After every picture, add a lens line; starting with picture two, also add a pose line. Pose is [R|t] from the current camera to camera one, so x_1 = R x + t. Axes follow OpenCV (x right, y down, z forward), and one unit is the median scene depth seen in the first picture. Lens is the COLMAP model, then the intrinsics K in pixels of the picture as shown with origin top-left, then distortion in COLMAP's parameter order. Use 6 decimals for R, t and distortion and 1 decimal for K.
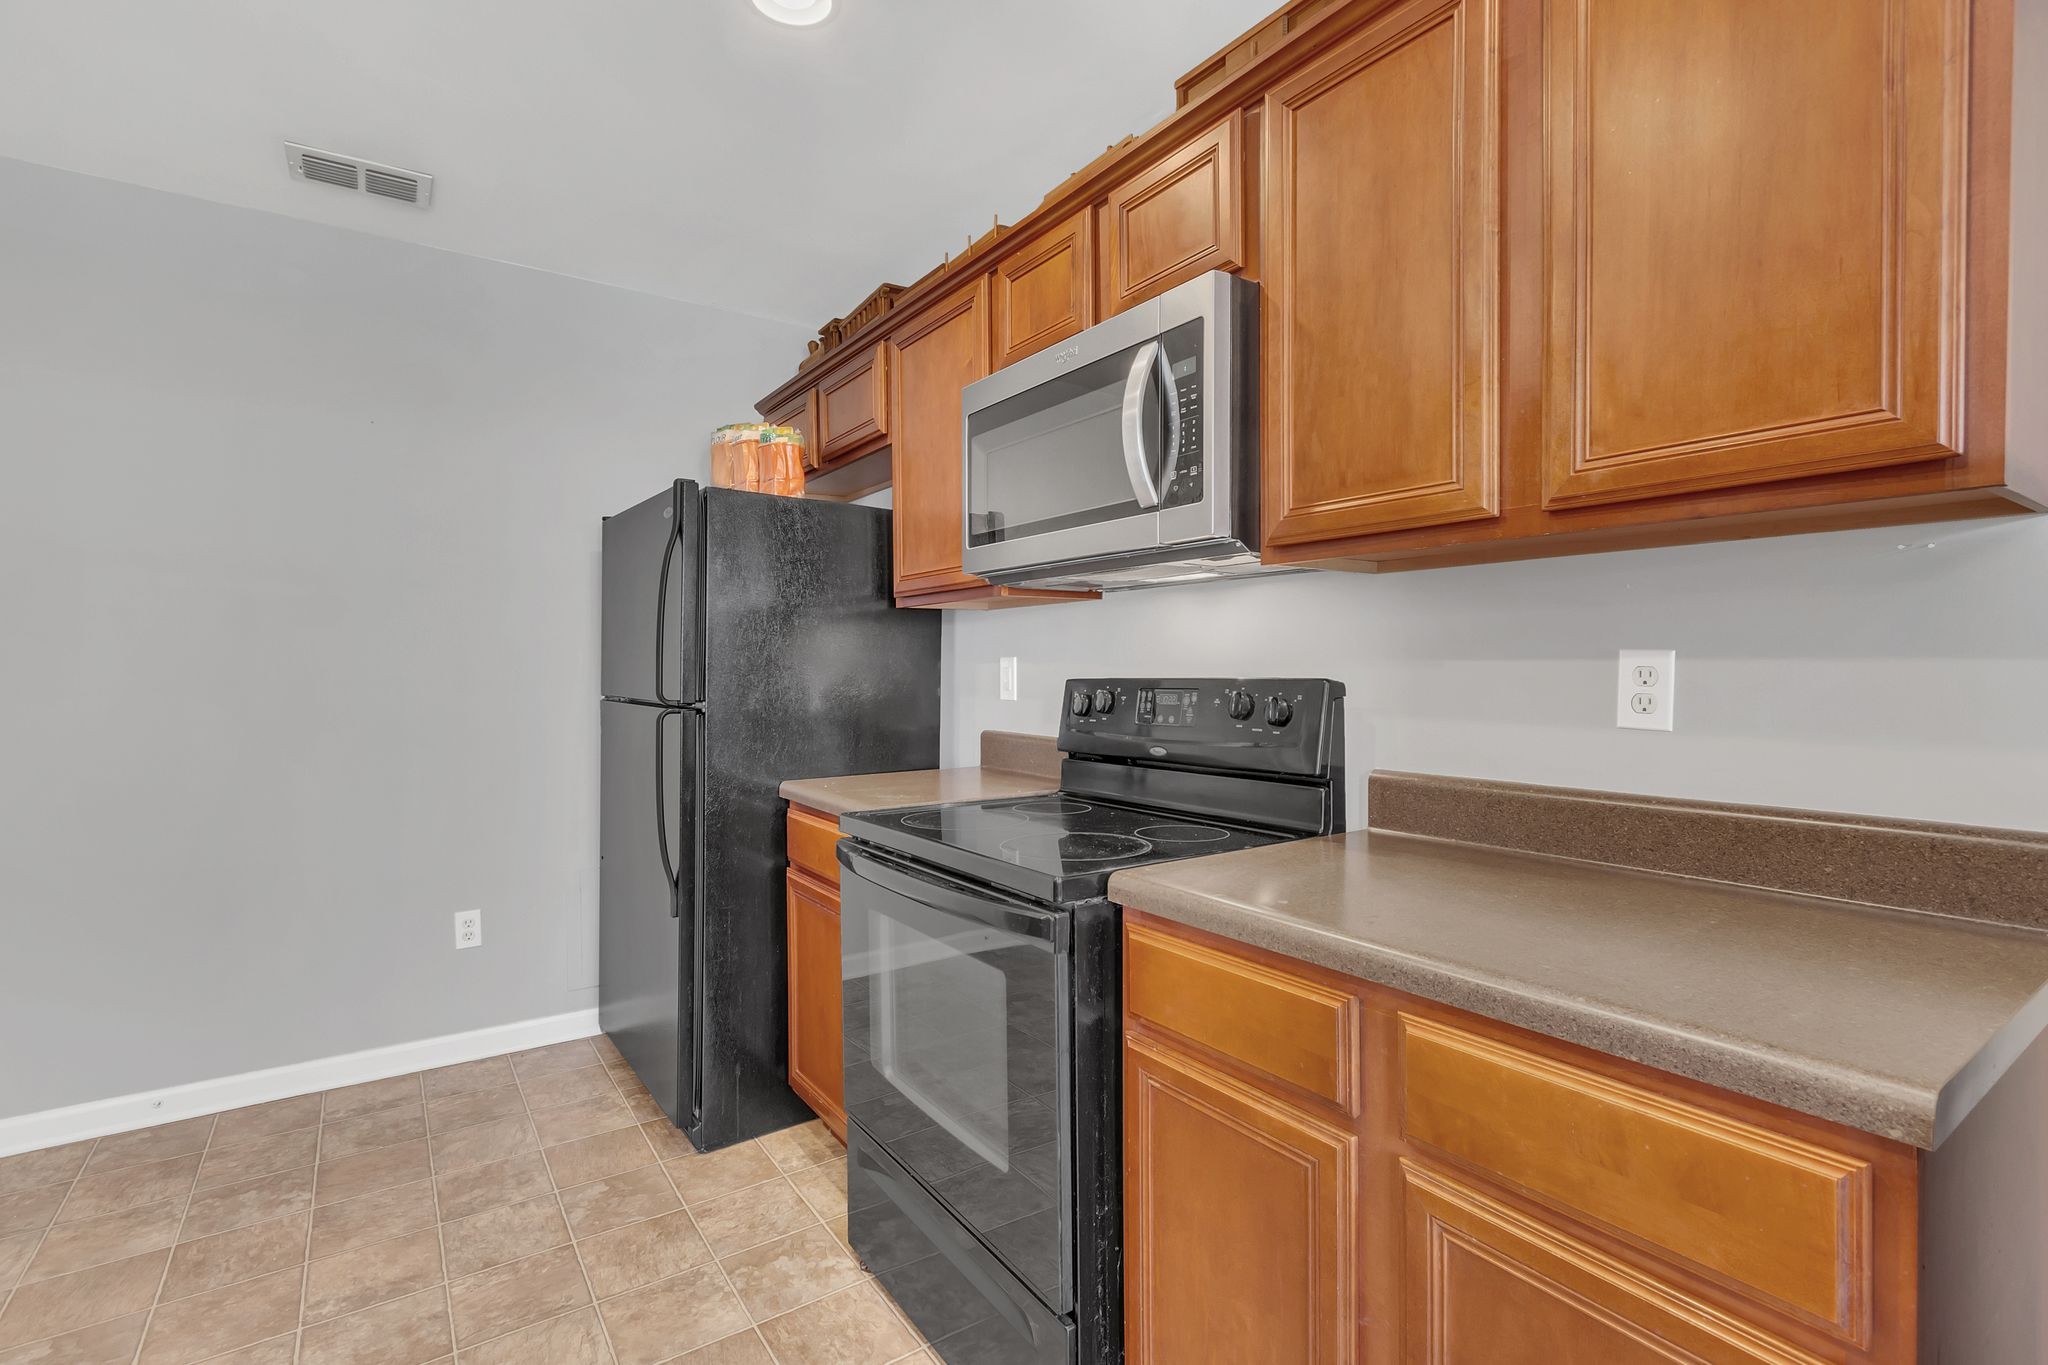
lens RADIAL K [[926.4, 0, 1002.7], [0, 926.4, 678.5], [0, 0, 1]] dist [0.002343, -0.000350]
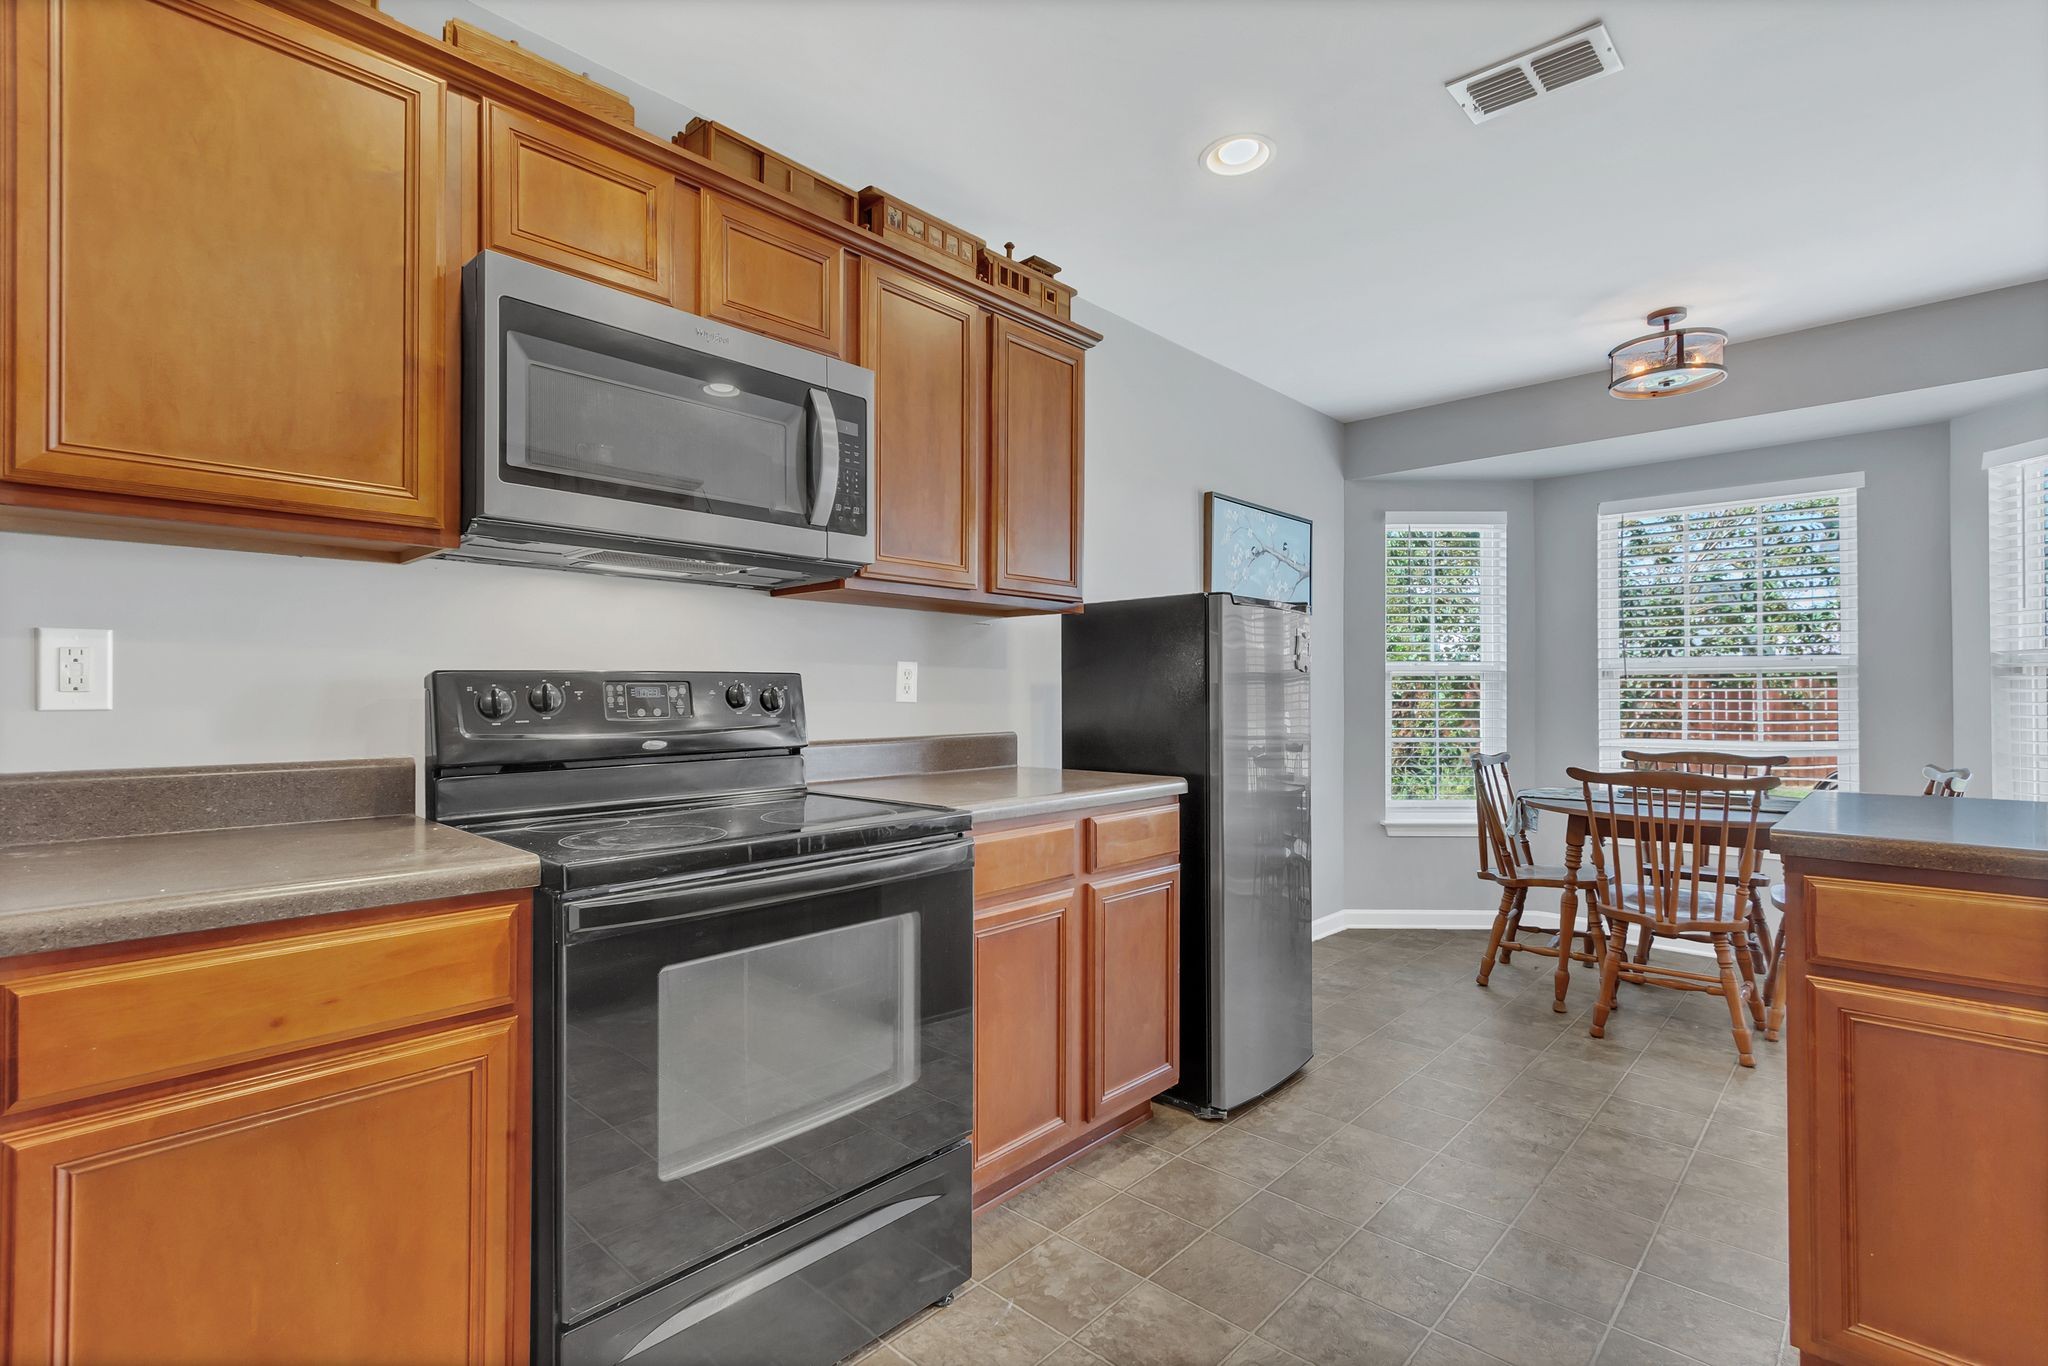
lens RADIAL K [[954.7, 0, 1024.0], [0, 954.7, 683.0], [0, 0, 1]] dist [0.001102, -0.000212]
pose [[-0.229315, 0.018569, 0.973175, -0.839037], [0.015775, 0.999758, -0.015359, 0.031867], [-0.973224, 0.011830, -0.229553, 0.783007]]
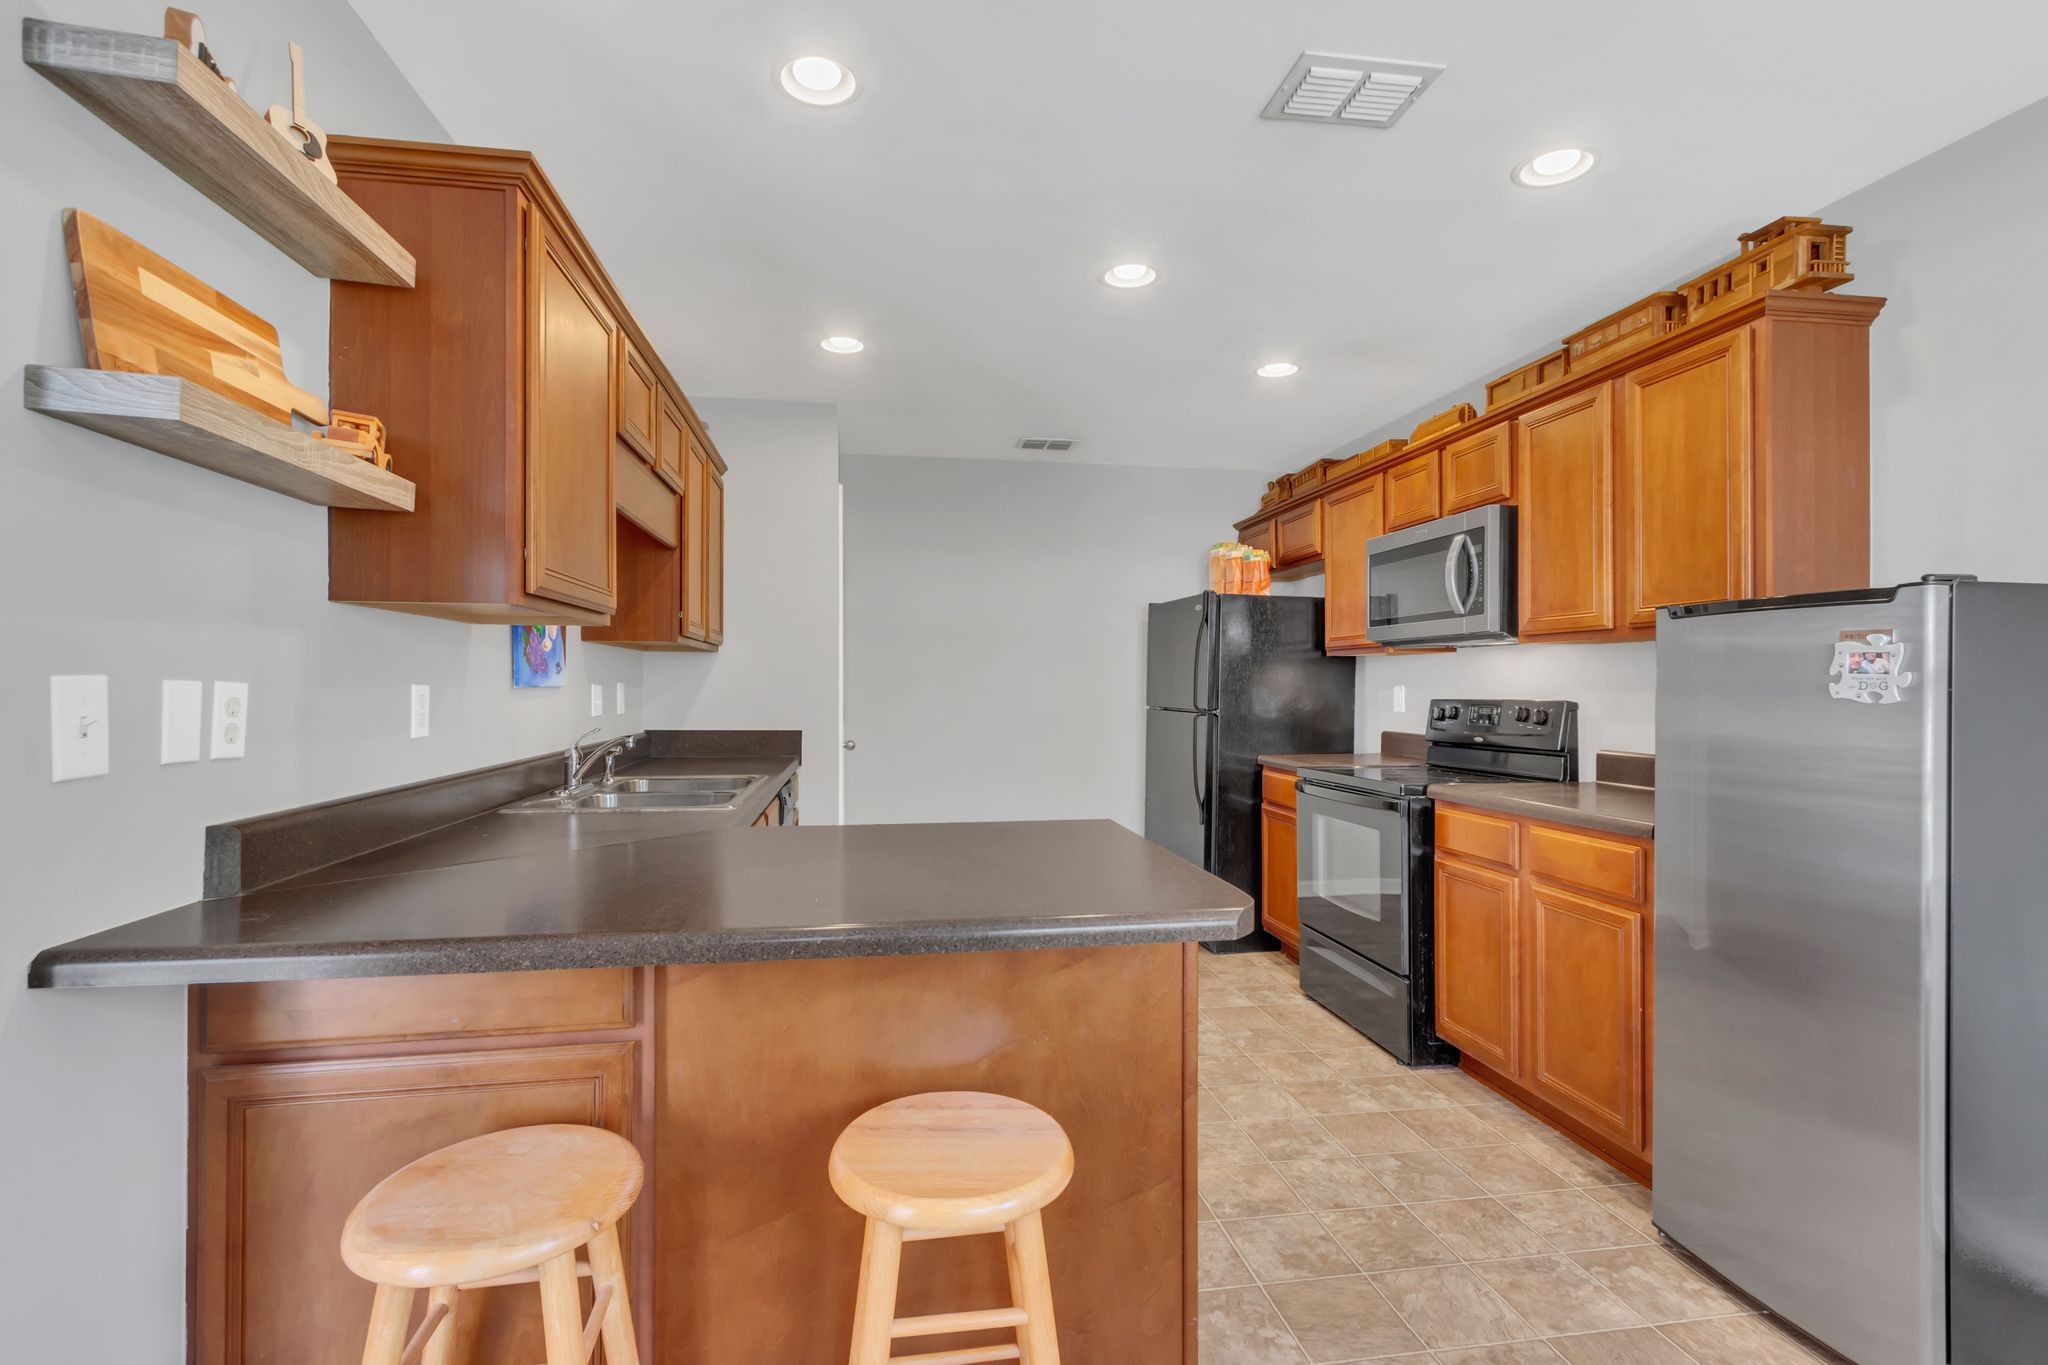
lens RADIAL K [[926.4, 0, 1002.7], [0, 926.4, 678.5], [0, 0, 1]] dist [0.002343, -0.000350]
pose [[0.902639, 0.003615, -0.430383, 0.097877], [-0.012829, 0.999746, -0.018509, 0.003975], [0.430207, 0.022228, 0.902457, -0.962980]]
